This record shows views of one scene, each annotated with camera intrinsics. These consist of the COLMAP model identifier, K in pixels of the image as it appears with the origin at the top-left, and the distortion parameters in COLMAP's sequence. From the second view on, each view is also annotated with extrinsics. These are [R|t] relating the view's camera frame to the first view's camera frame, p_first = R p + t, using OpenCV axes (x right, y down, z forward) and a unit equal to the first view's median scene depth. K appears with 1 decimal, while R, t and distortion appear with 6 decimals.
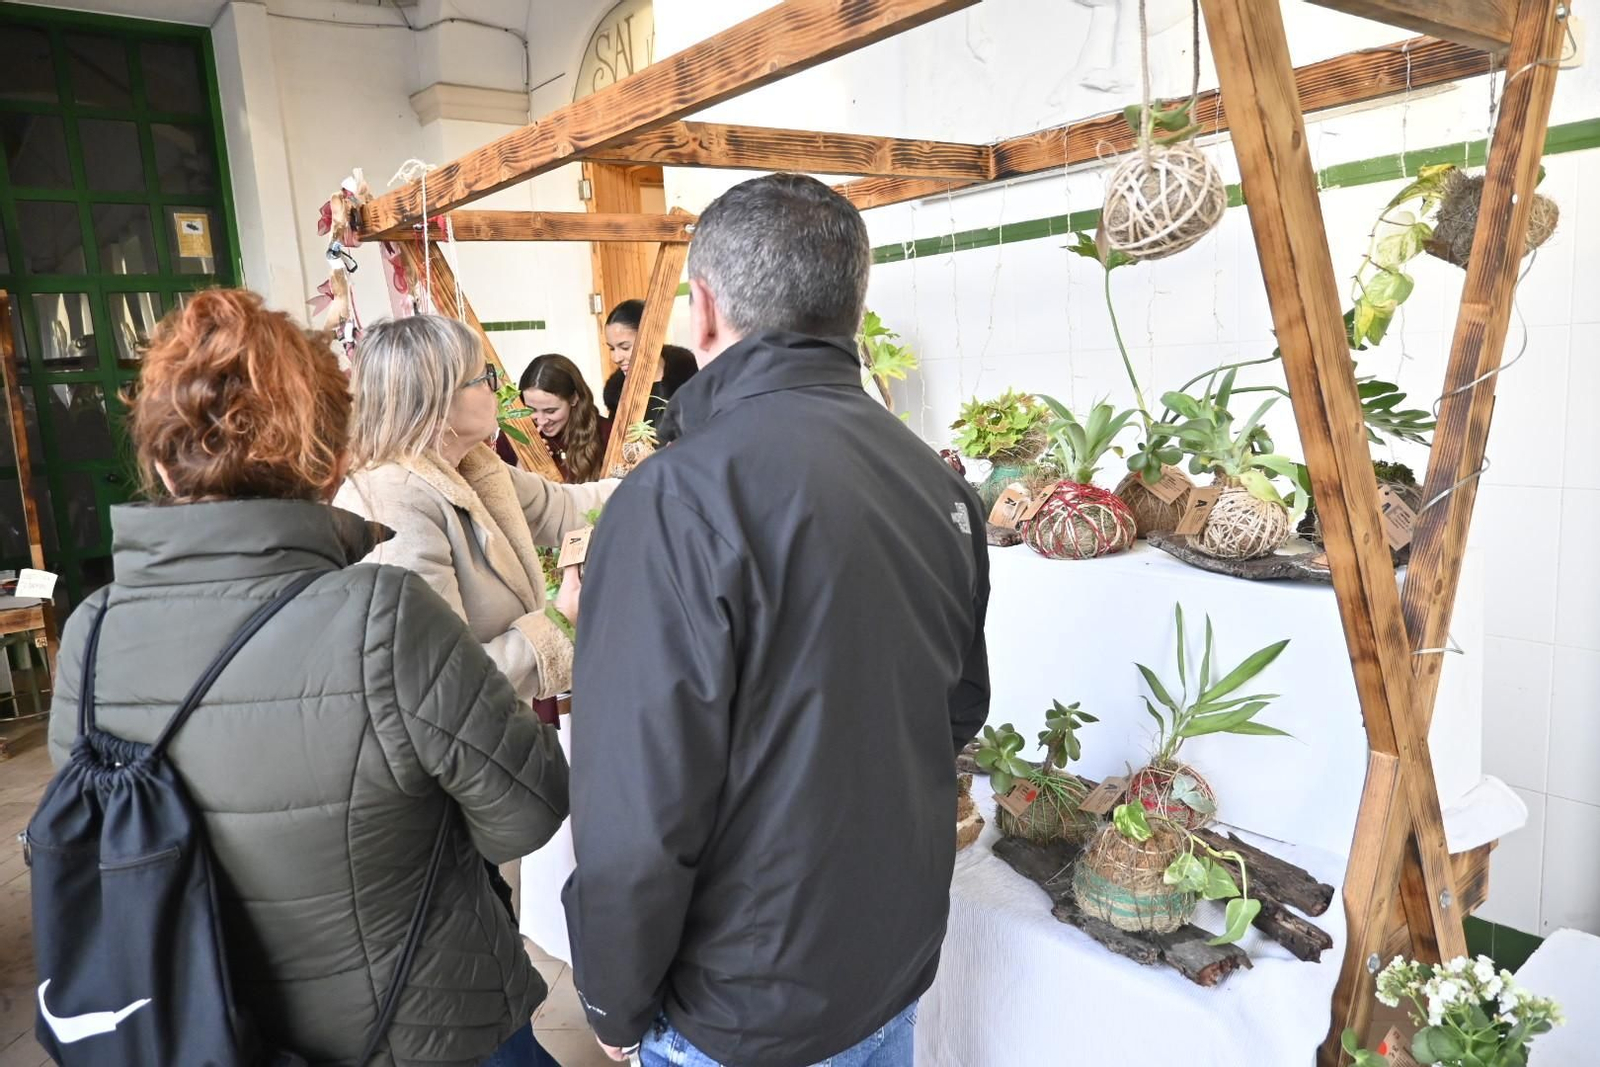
lens RADIAL K [[1087.6, 0, 797.2], [0, 1087.6, 529.2], [0, 0, 1]] dist [-0.002496, -0.001226]
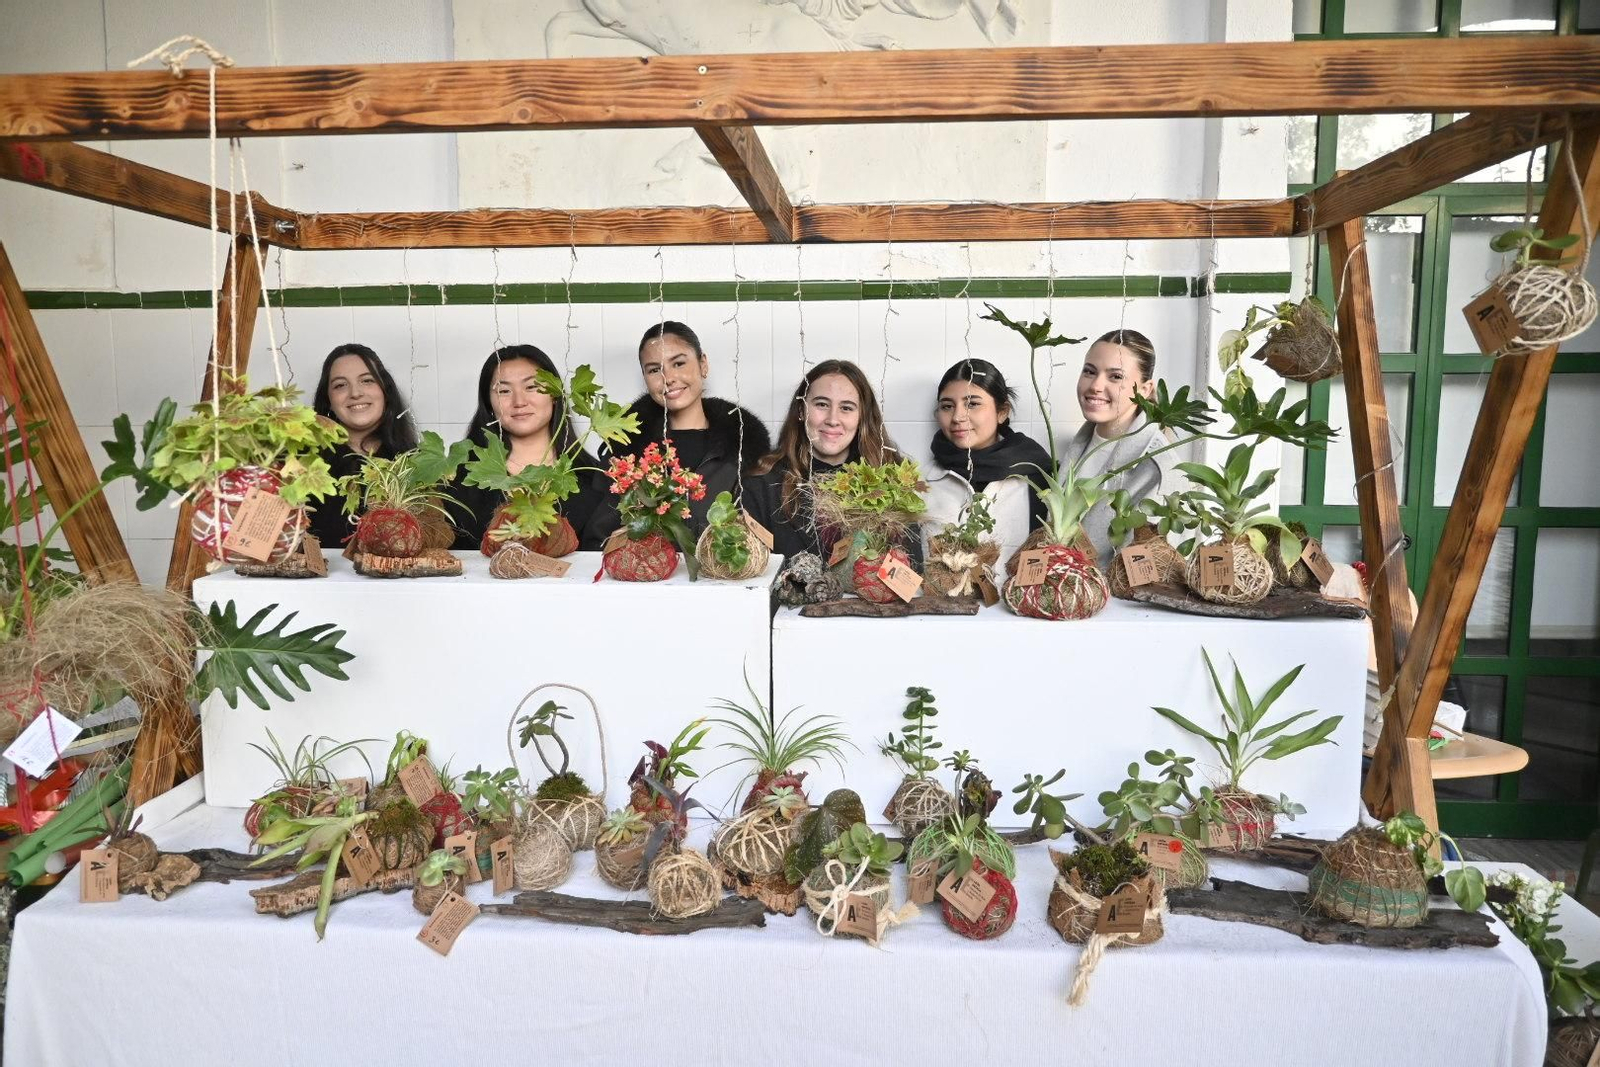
lens RADIAL K [[1087.6, 0, 798.9], [0, 1087.6, 536.4], [0, 0, 1]] dist [-0.002496, -0.001226]
pose [[0.677080, -0.023366, 0.735539, -0.698744], [0.072796, 0.996720, -0.035348, -0.034459], [-0.732300, 0.077478, 0.676560, 0.476106]]
